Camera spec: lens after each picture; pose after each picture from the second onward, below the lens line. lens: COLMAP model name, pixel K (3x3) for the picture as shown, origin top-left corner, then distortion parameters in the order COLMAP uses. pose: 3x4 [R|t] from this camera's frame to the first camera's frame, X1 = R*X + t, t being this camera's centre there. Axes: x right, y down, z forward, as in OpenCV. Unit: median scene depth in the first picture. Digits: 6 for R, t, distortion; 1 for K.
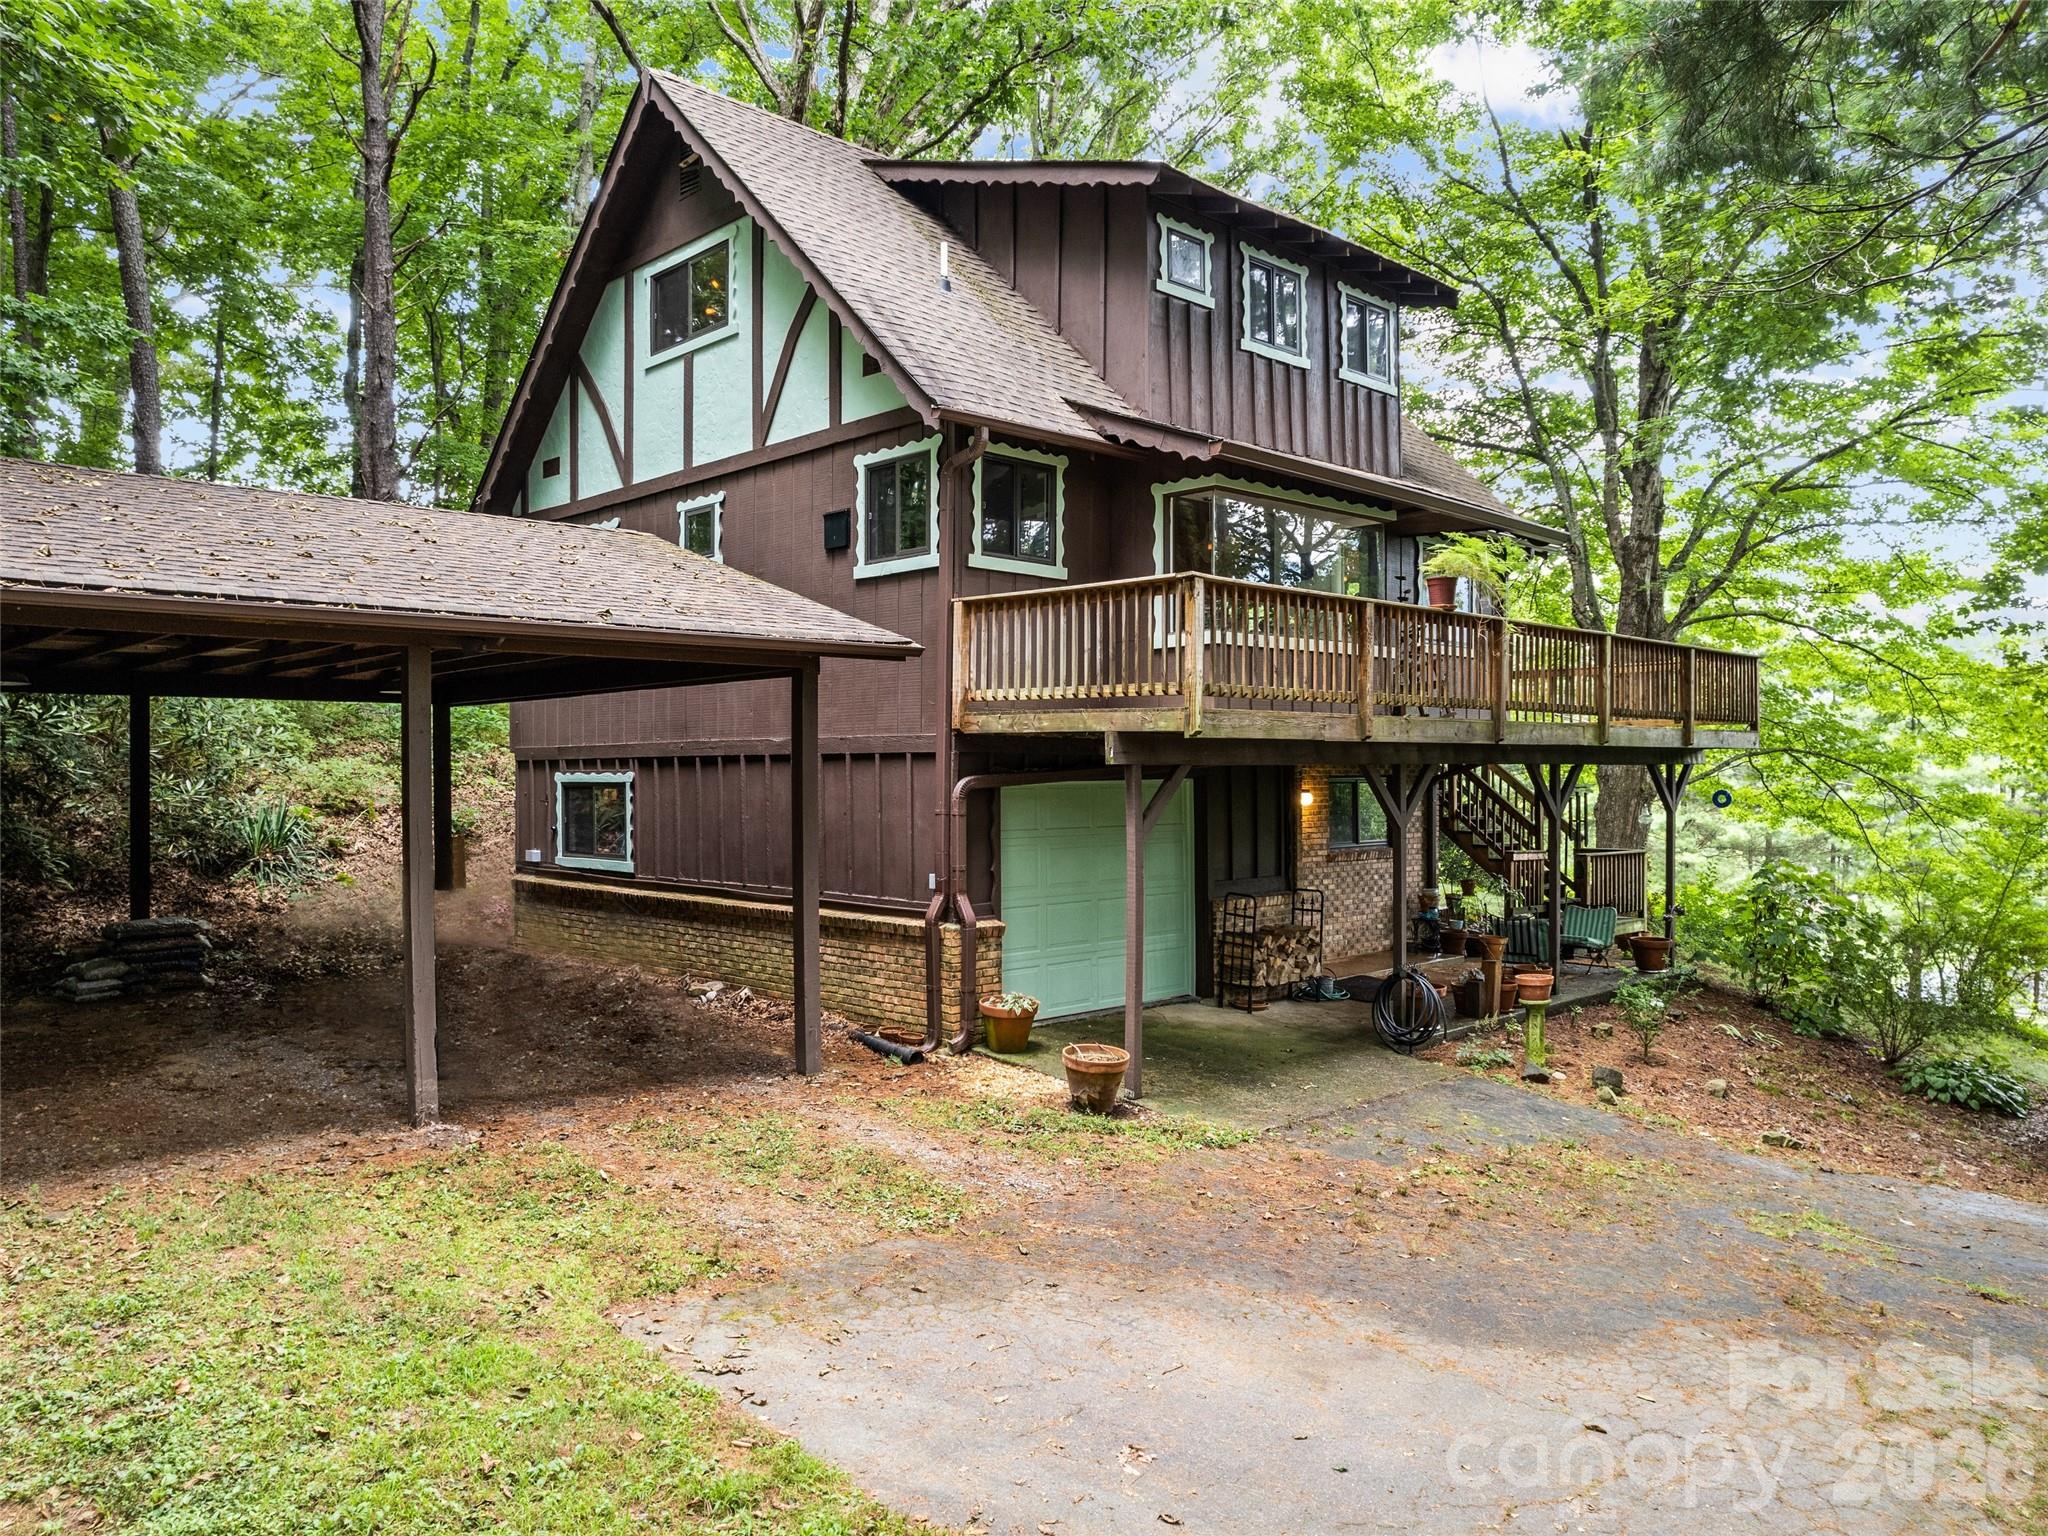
lens RADIAL K [[1501.6, 0, 1024.0], [0, 1501.6, 768.0], [0, 0, 1]] dist [-0.048243, -0.006583]
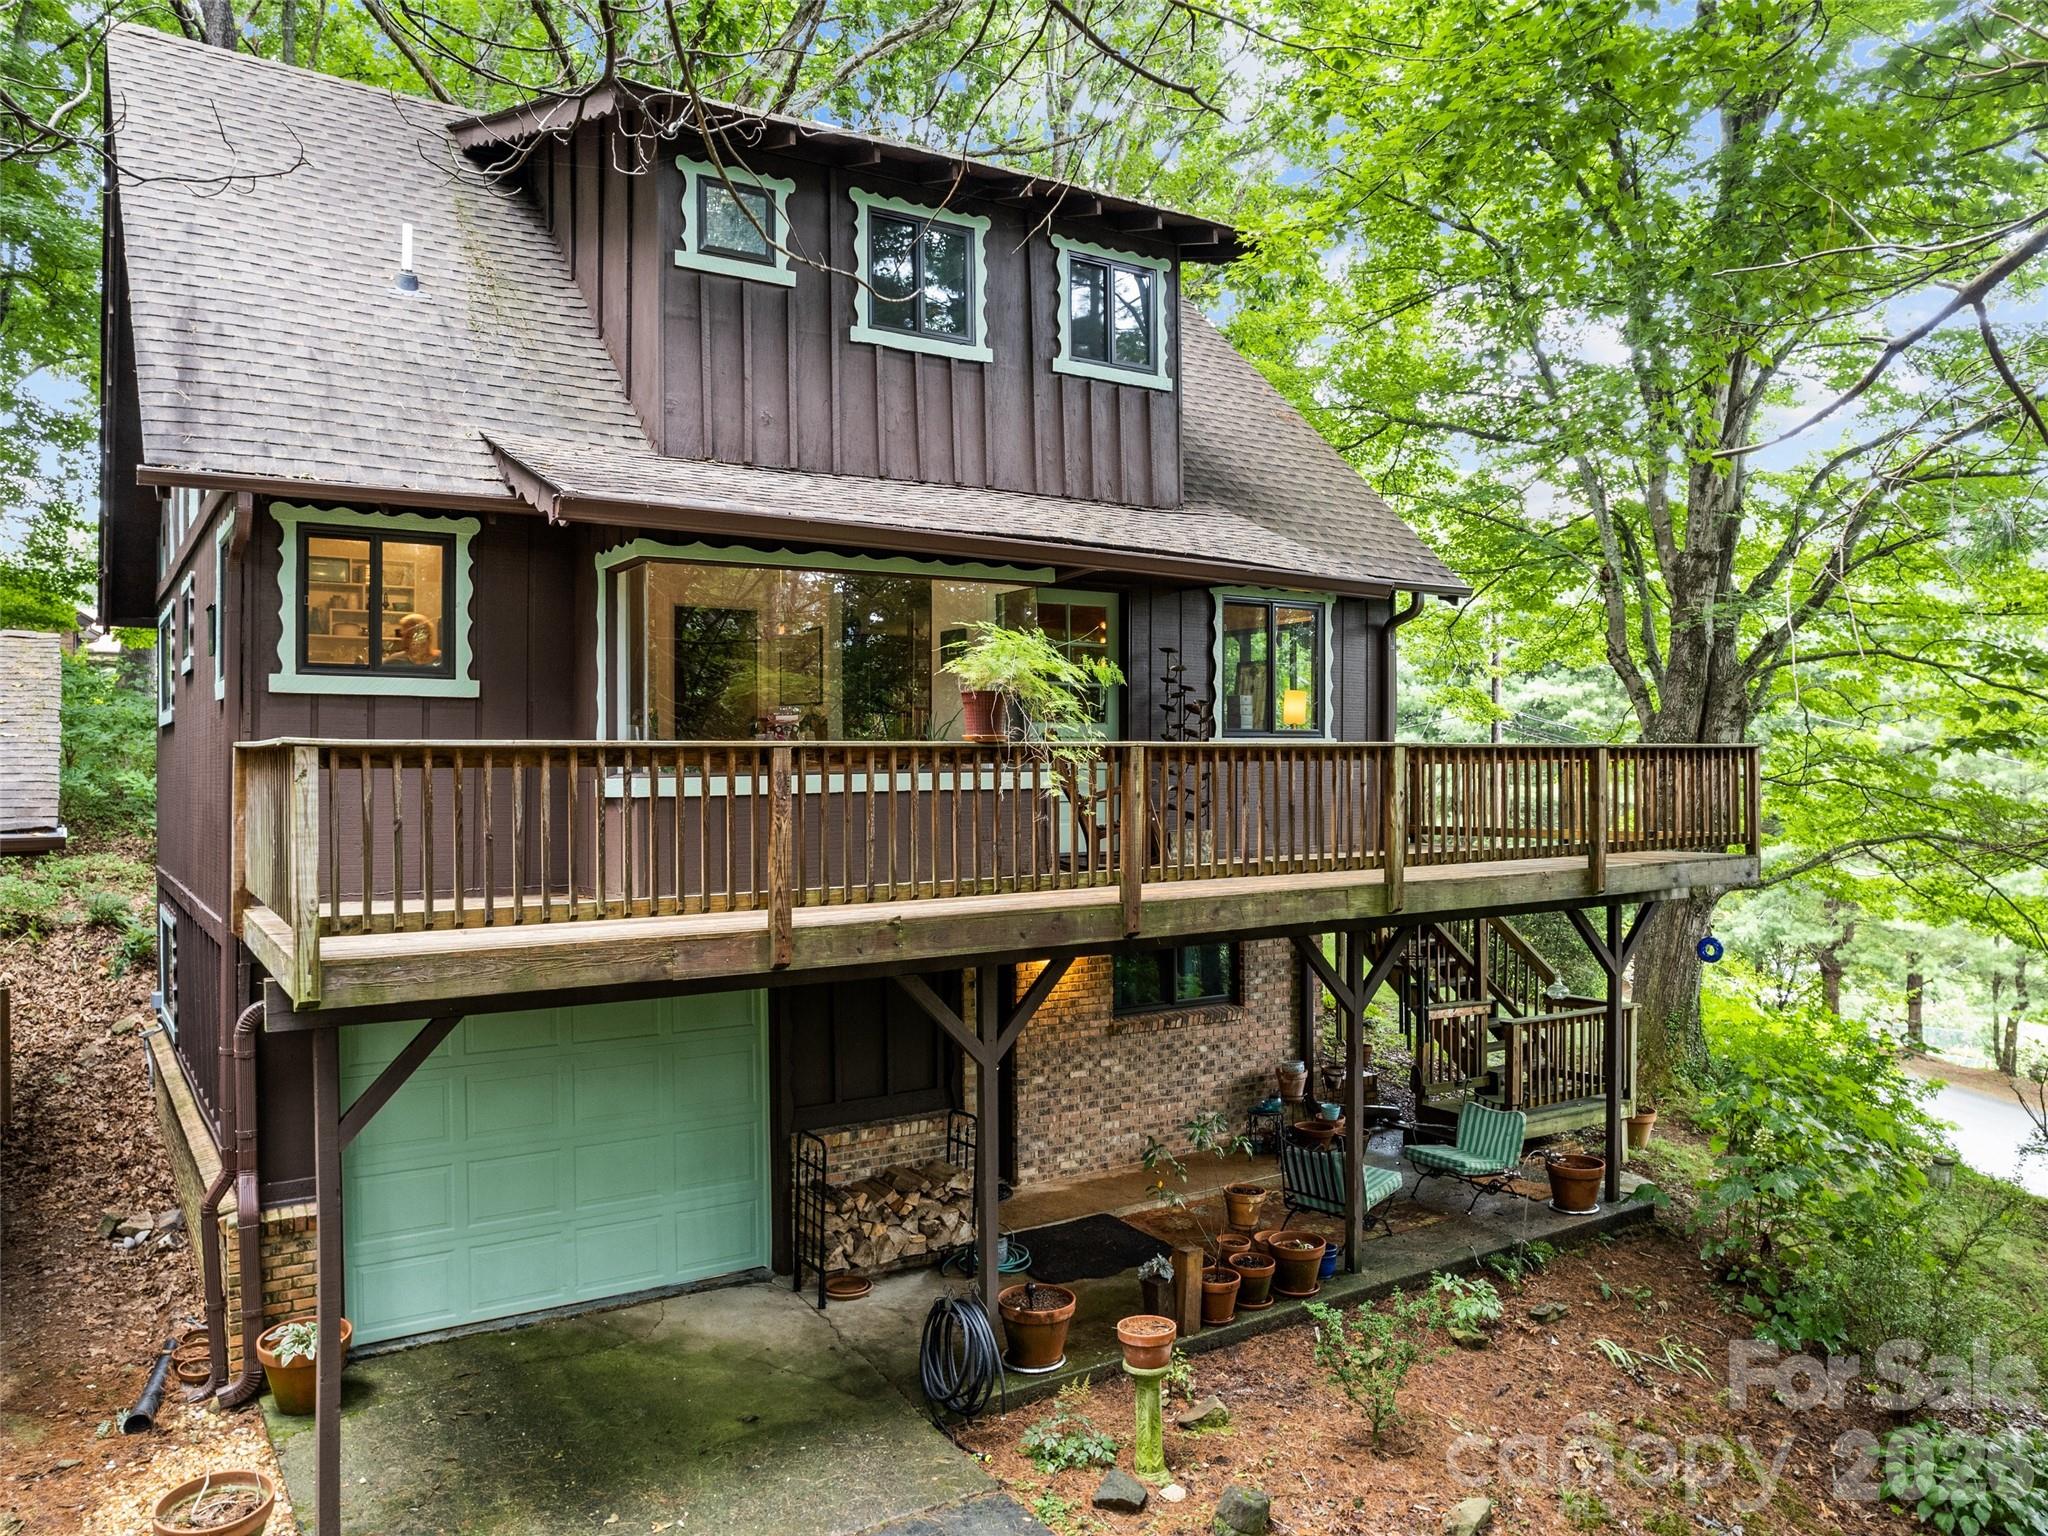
lens RADIAL K [[1504.0, 0, 1024.0], [0, 1504.0, 768.0], [0, 0, 1]] dist [-0.044177, 0.005968]
pose [[0.982606, -0.004375, -0.185650, 0.363775], [0.004896, 0.999985, 0.002348, -0.084550], [0.185637, -0.003216, 0.982613, 0.335407]]
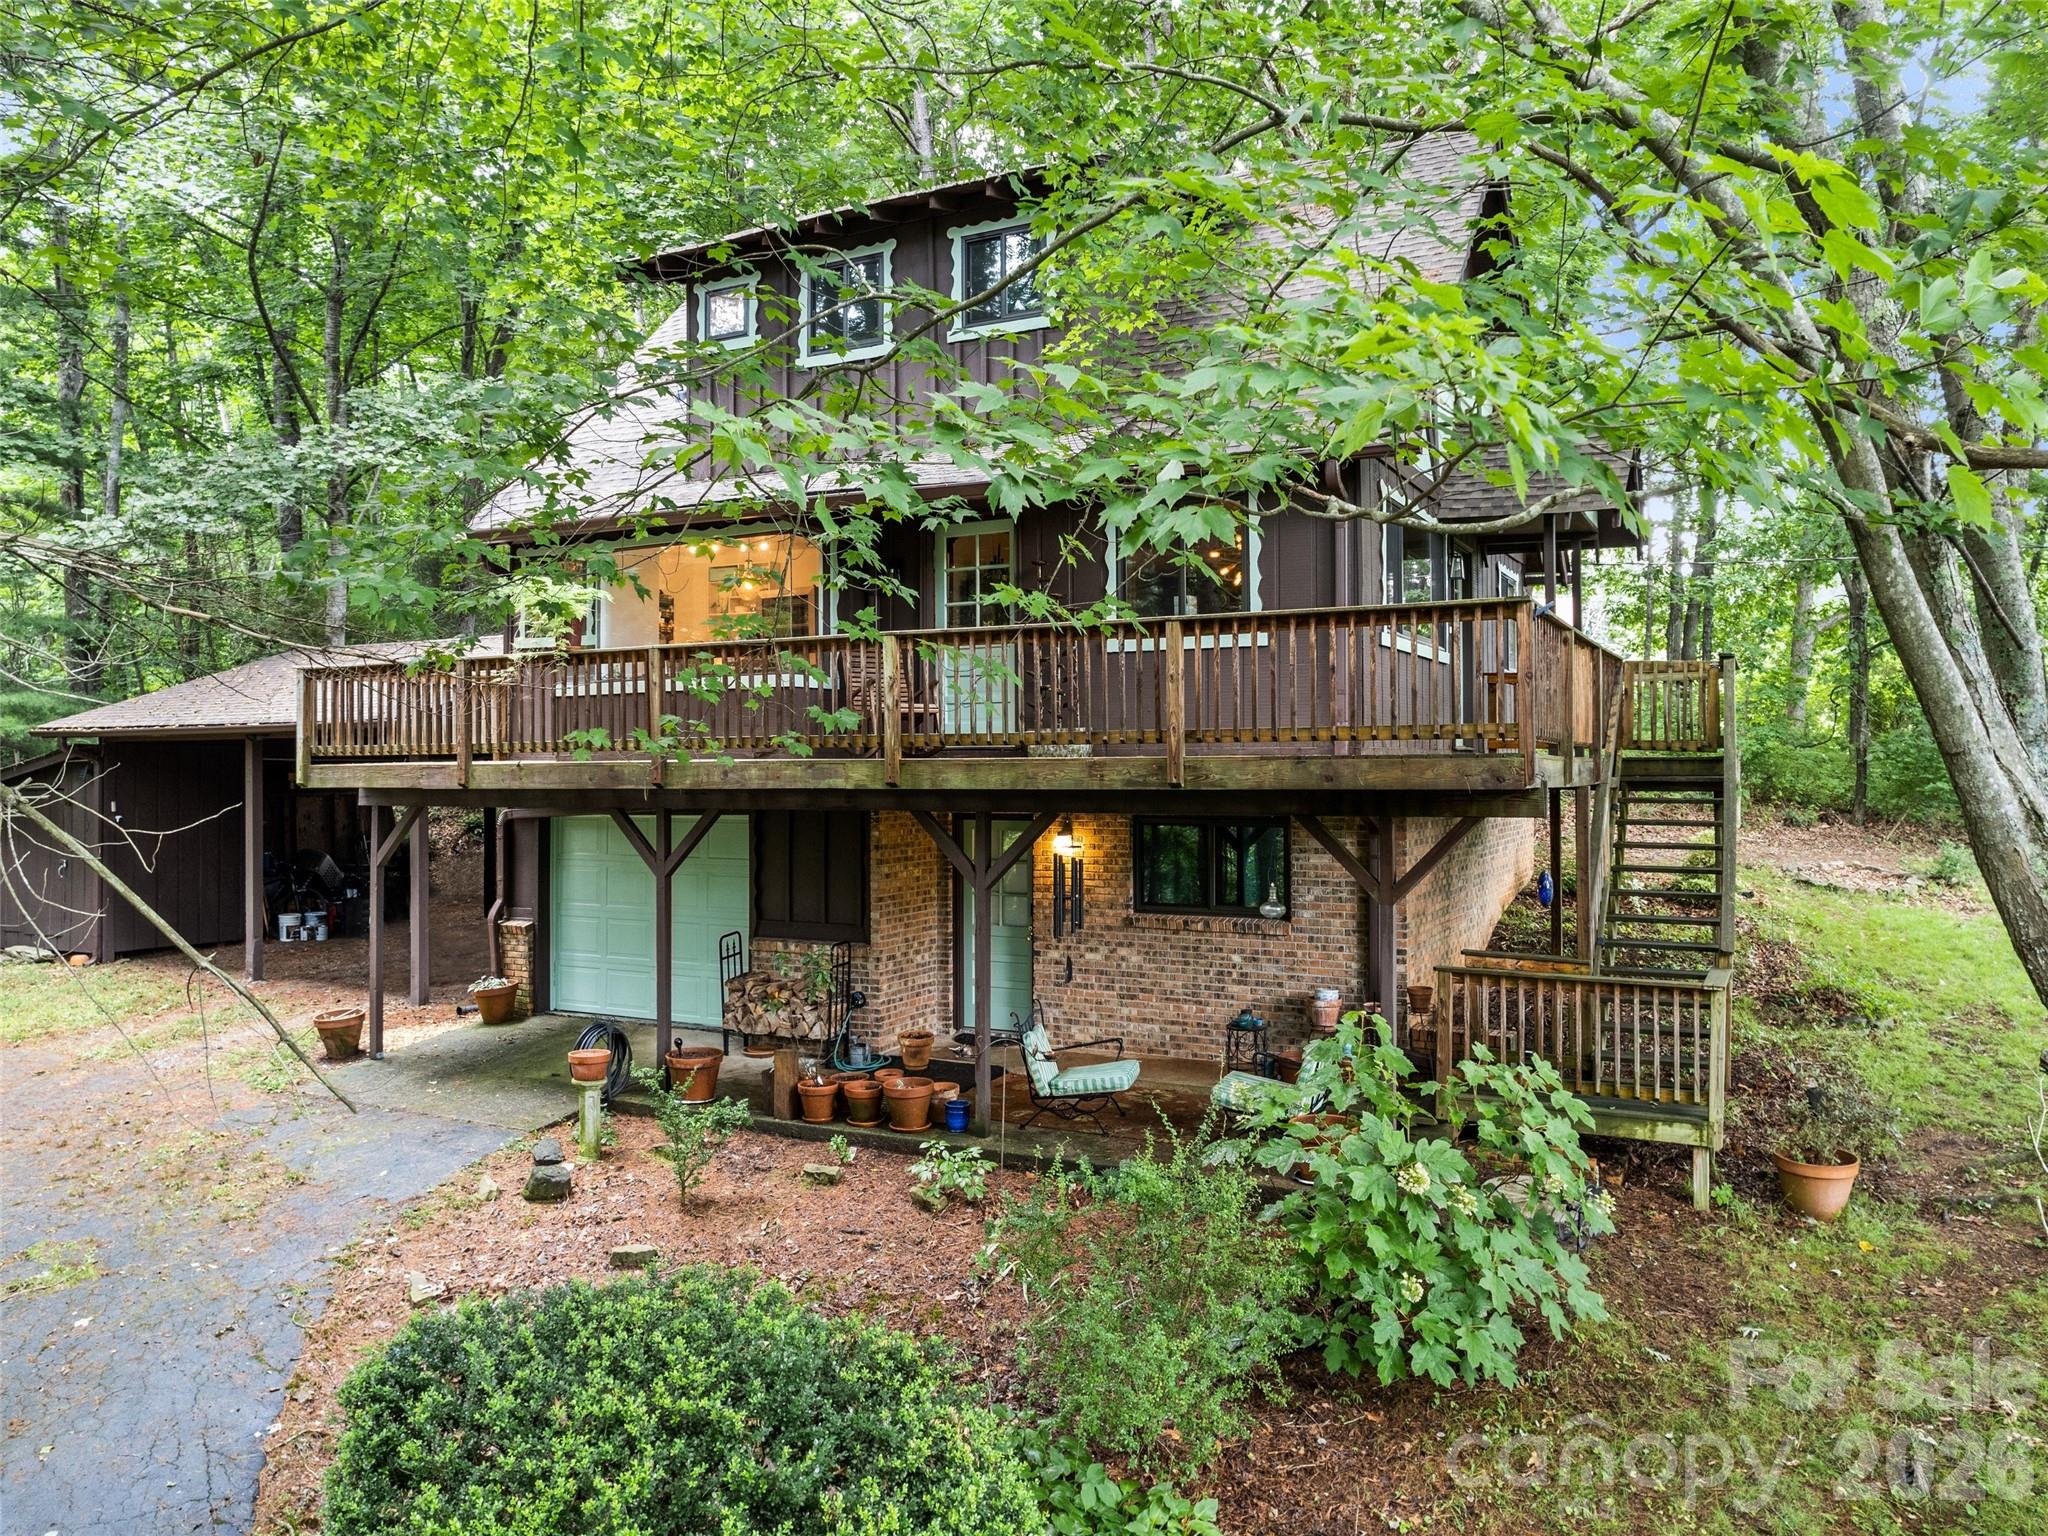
lens RADIAL K [[1472.8, 0, 1024.0], [0, 1472.8, 768.0], [0, 0, 1]] dist [-0.140126, 0.000649]
pose [[0.309124, 0.001202, -0.951021, 1.110524], [0.004675, 0.999985, 0.002783, -0.026684], [0.951010, -0.005306, 0.309113, 0.873030]]
